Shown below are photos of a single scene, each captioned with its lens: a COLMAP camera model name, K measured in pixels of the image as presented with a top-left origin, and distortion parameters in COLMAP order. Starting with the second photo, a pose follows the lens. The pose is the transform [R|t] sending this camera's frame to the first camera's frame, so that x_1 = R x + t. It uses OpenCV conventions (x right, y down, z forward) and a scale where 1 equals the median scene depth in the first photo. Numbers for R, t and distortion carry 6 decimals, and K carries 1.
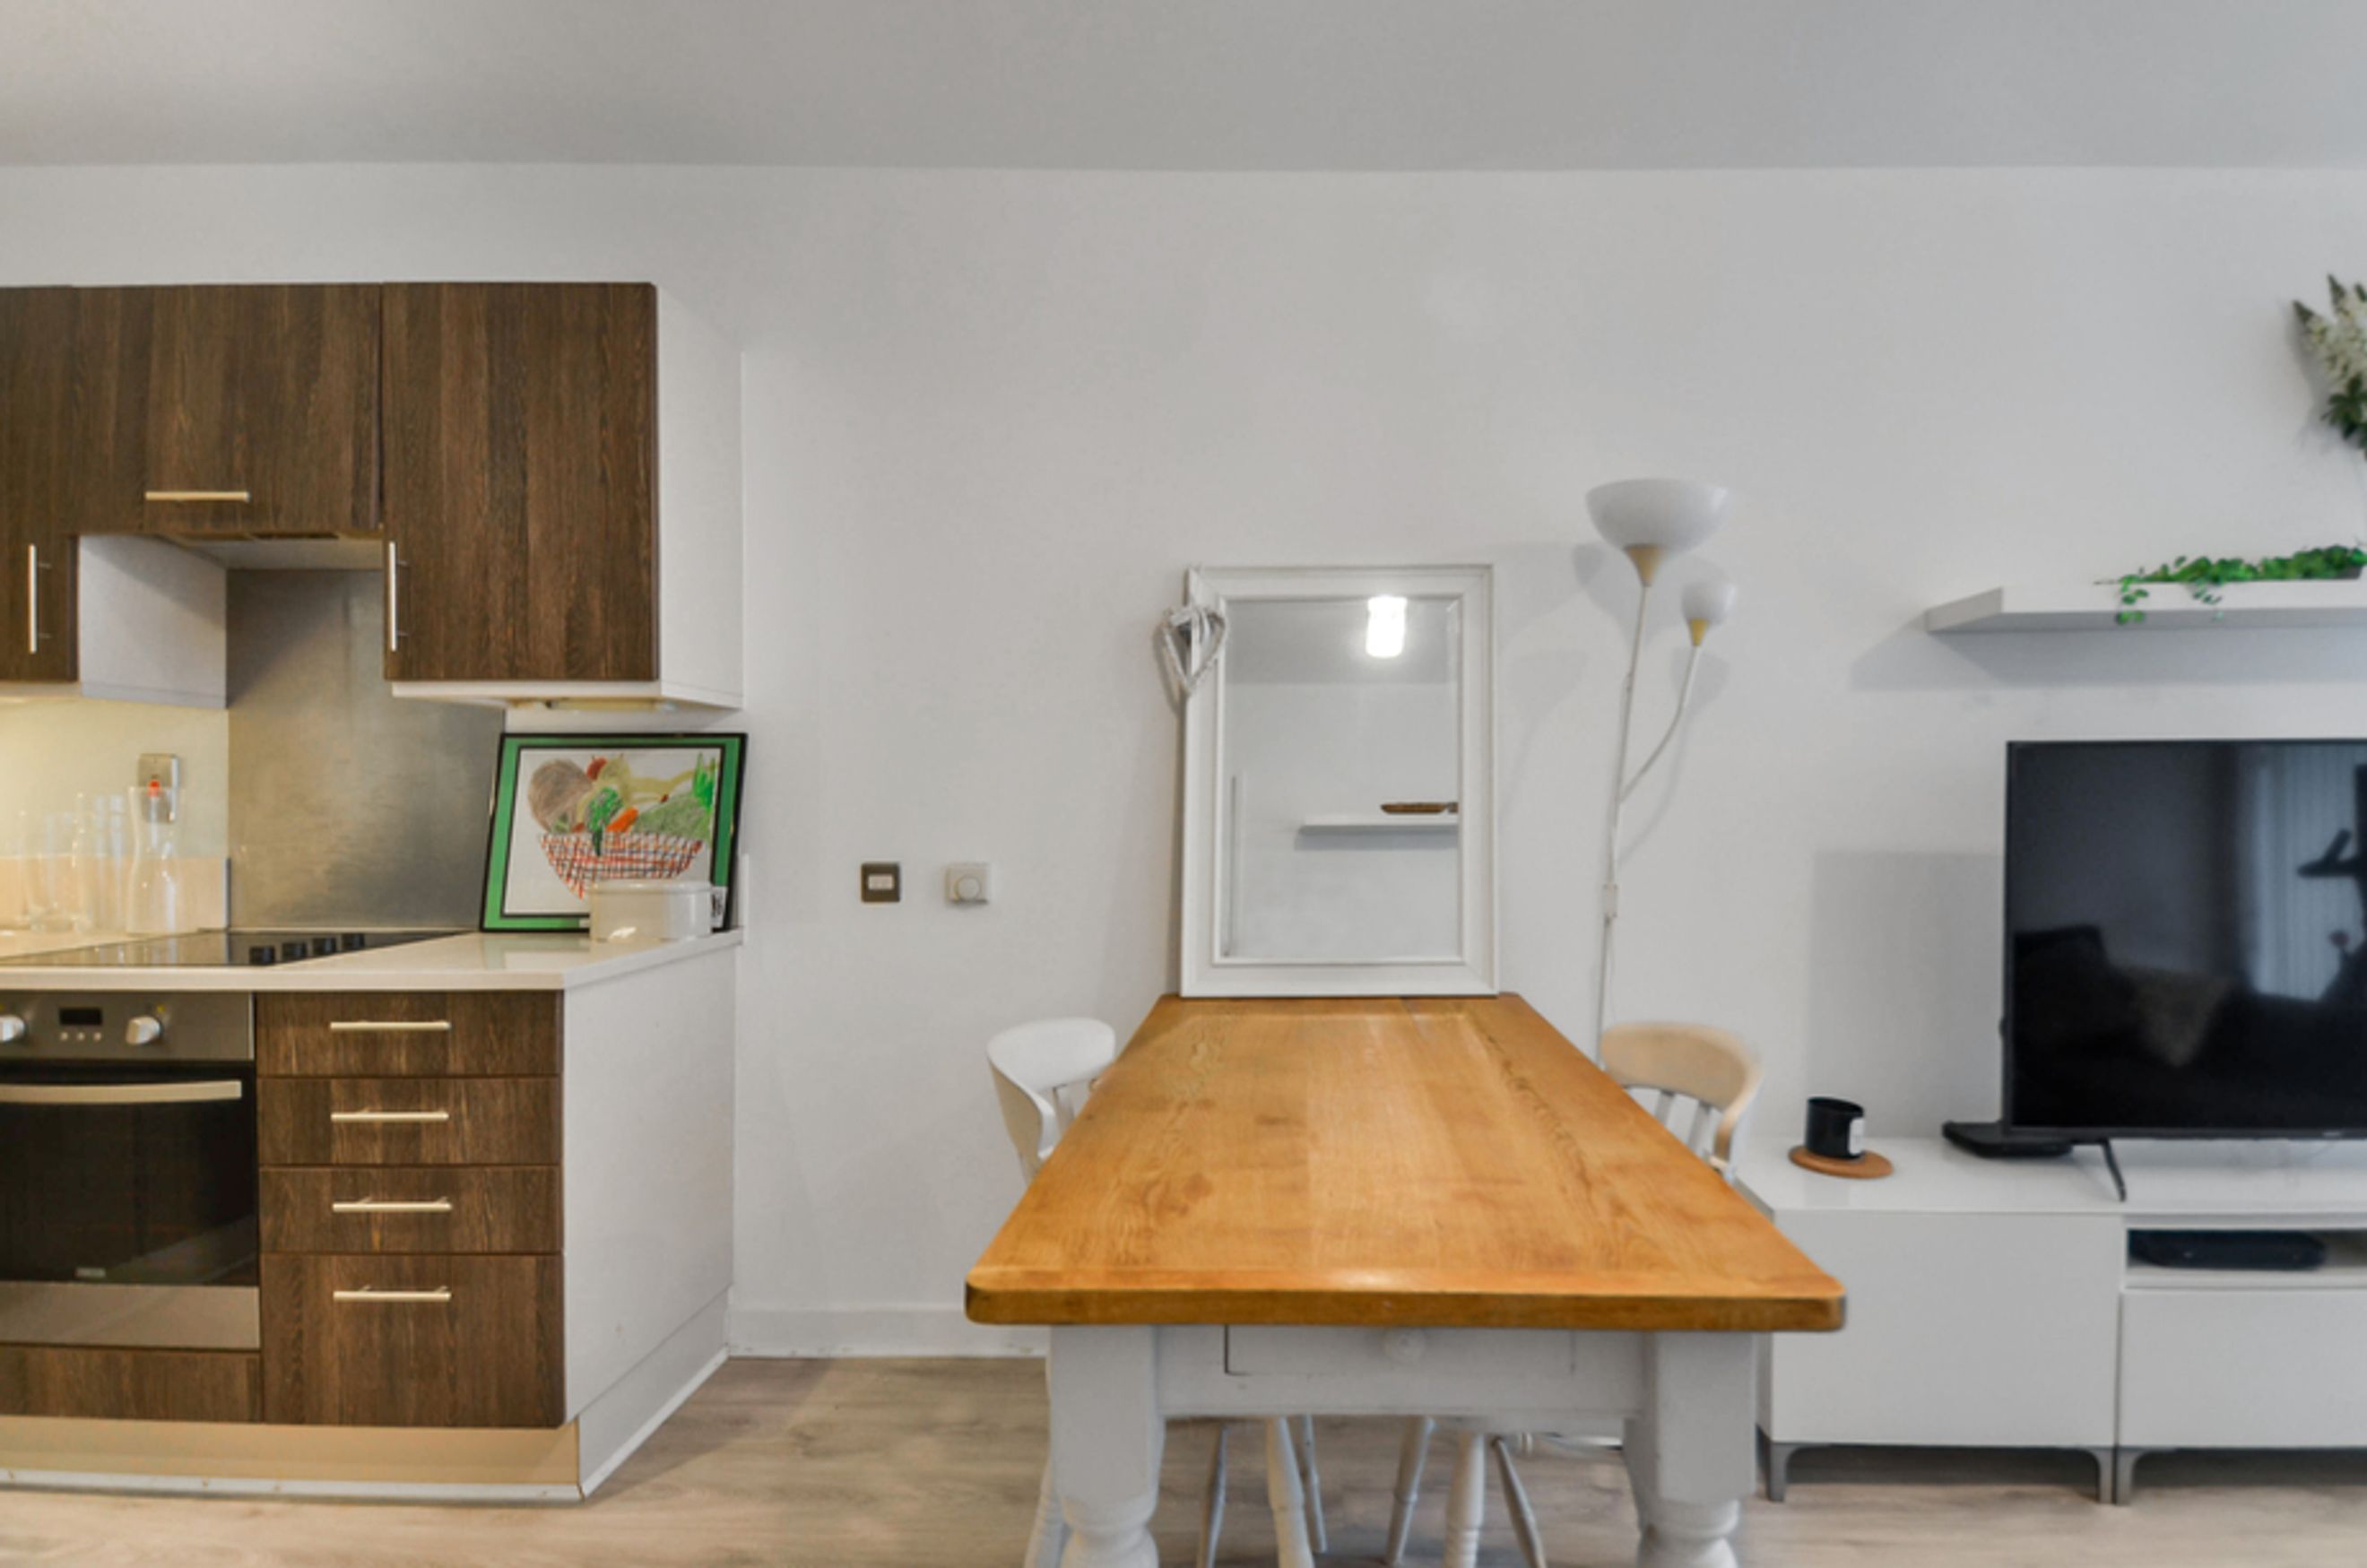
lens RADIAL K [[1144.1, 0, 1313.7], [0, 1144.1, 829.9], [0, 0, 1]] dist [-0.006894, -0.003096]
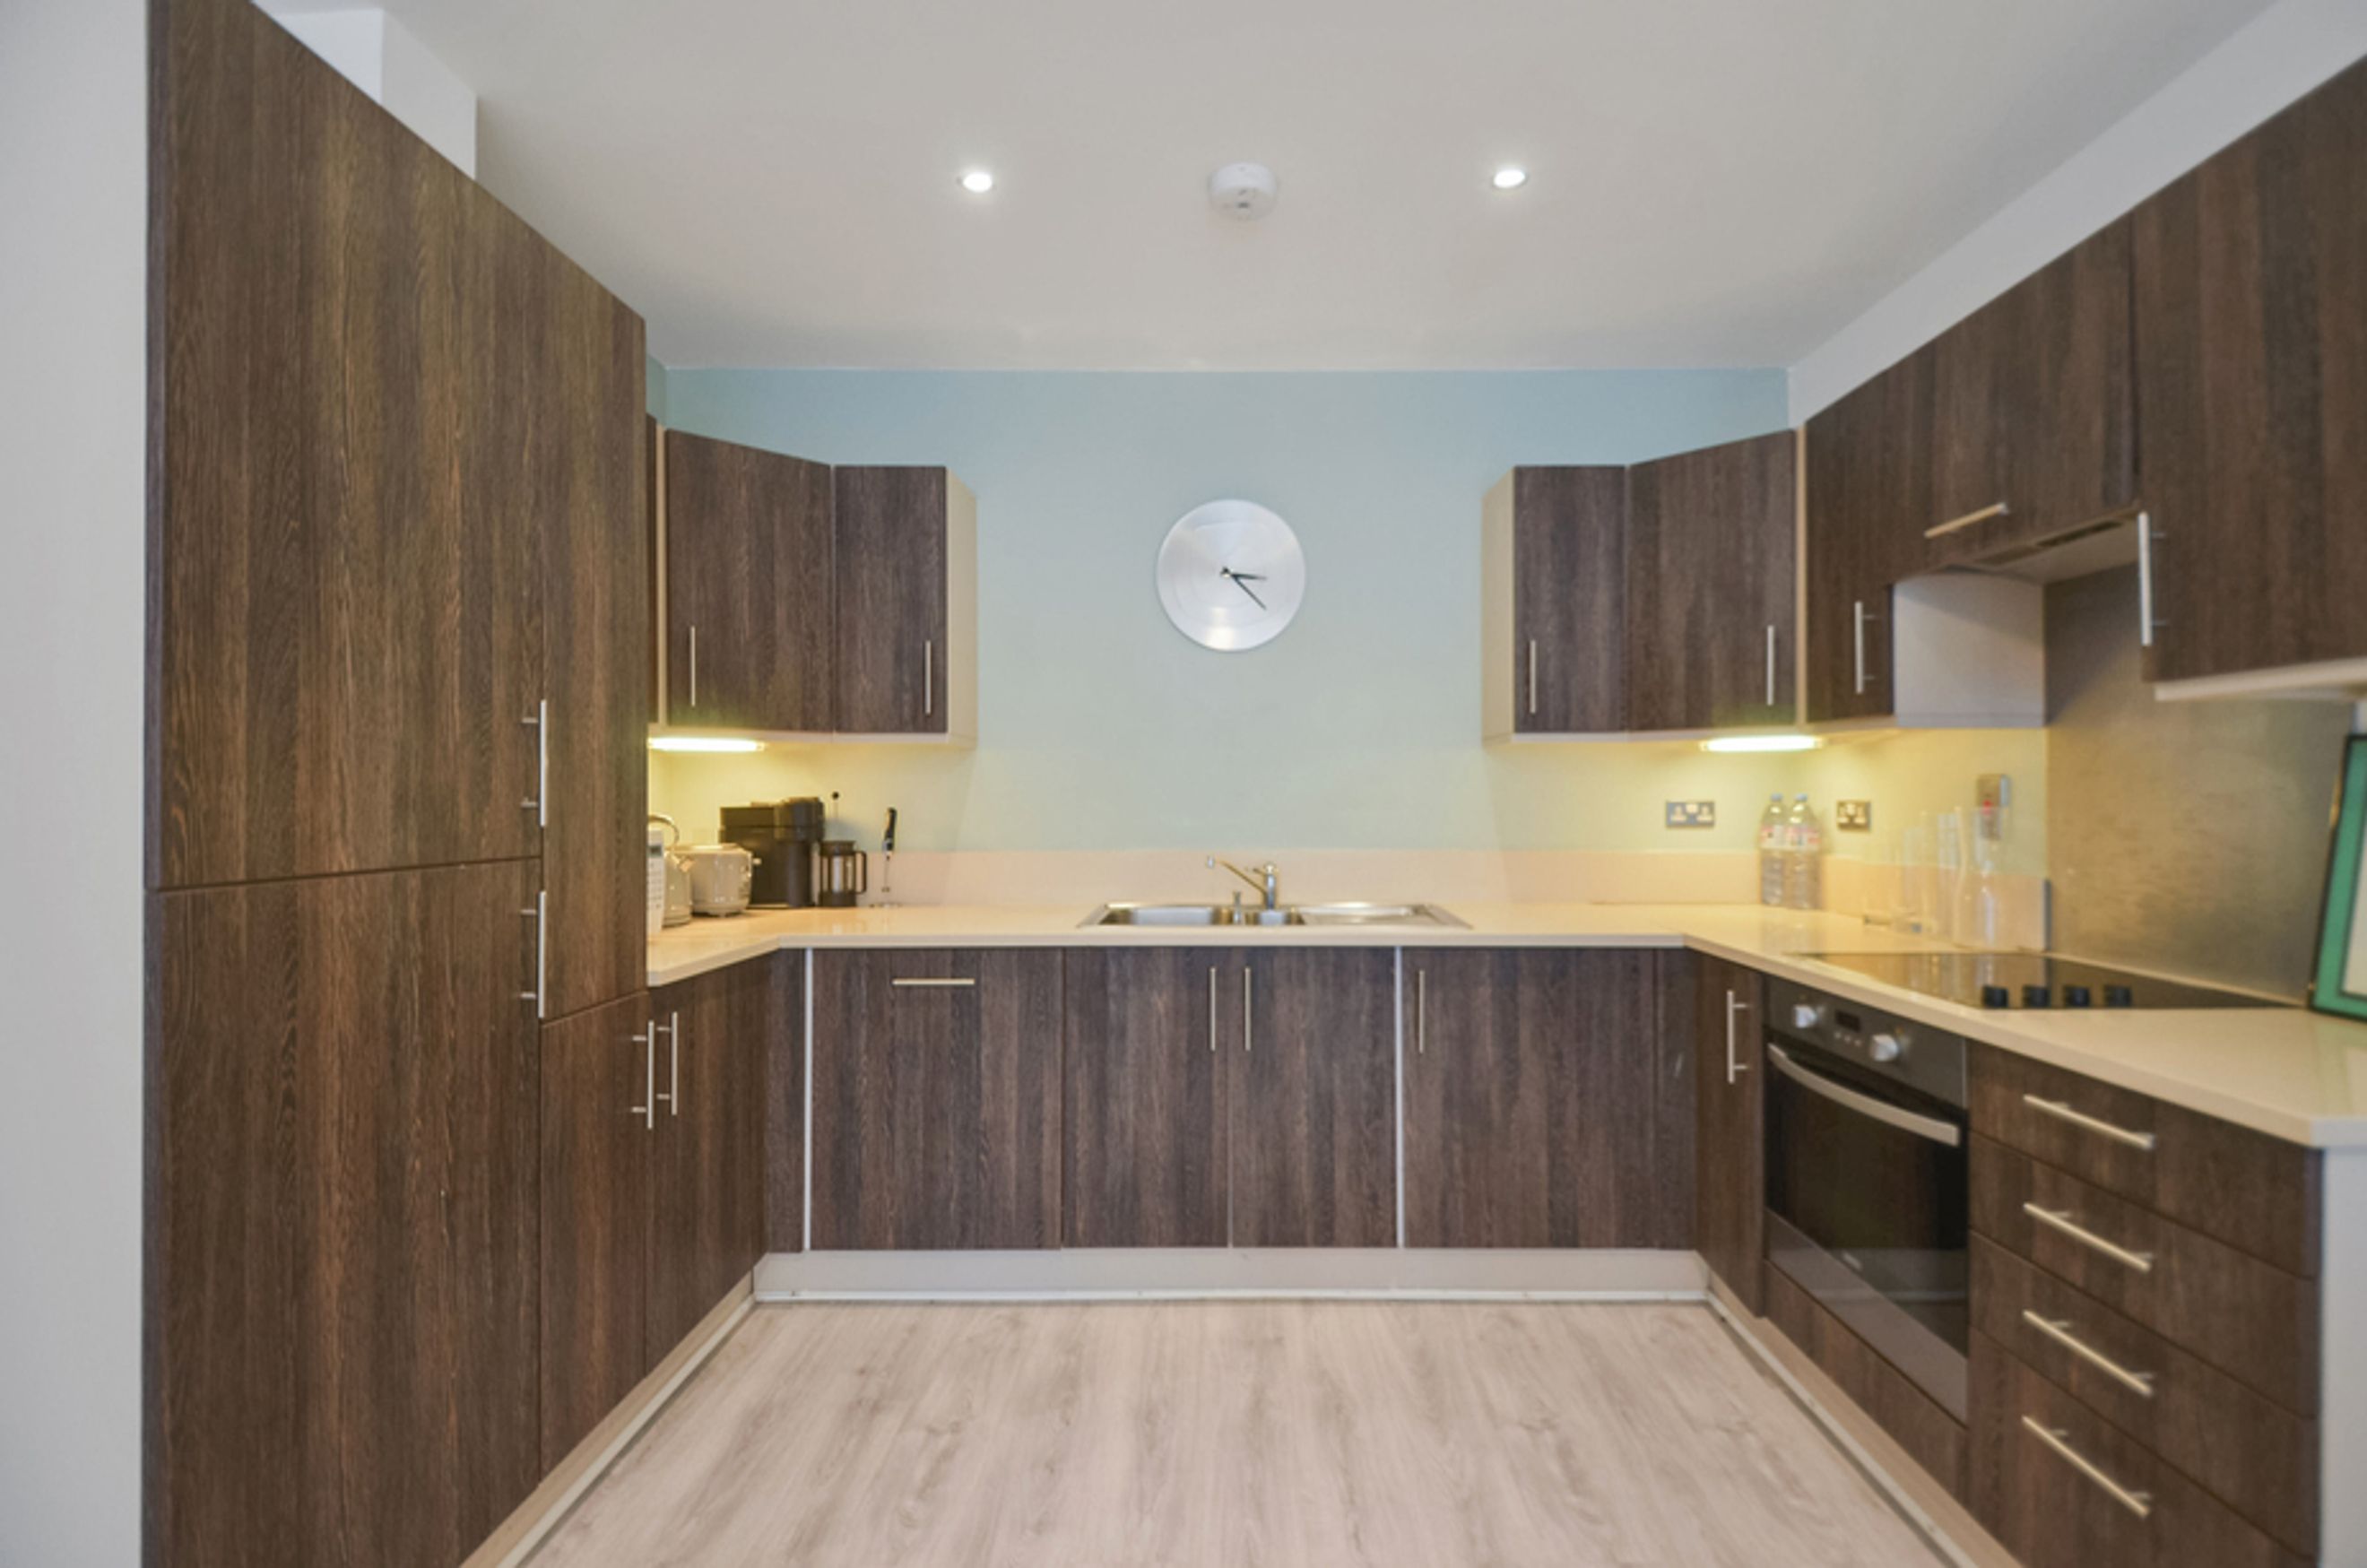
lens RADIAL K [[1032.0, 0, 1232.8], [0, 1032.0, 777.1], [0, 0, 1]] dist [0.004598, -0.008699]
pose [[-0.003589, -0.013914, -0.999897, -0.080620], [-0.029415, 0.999472, -0.013803, -0.035438], [0.999561, 0.029363, -0.003997, 0.360834]]
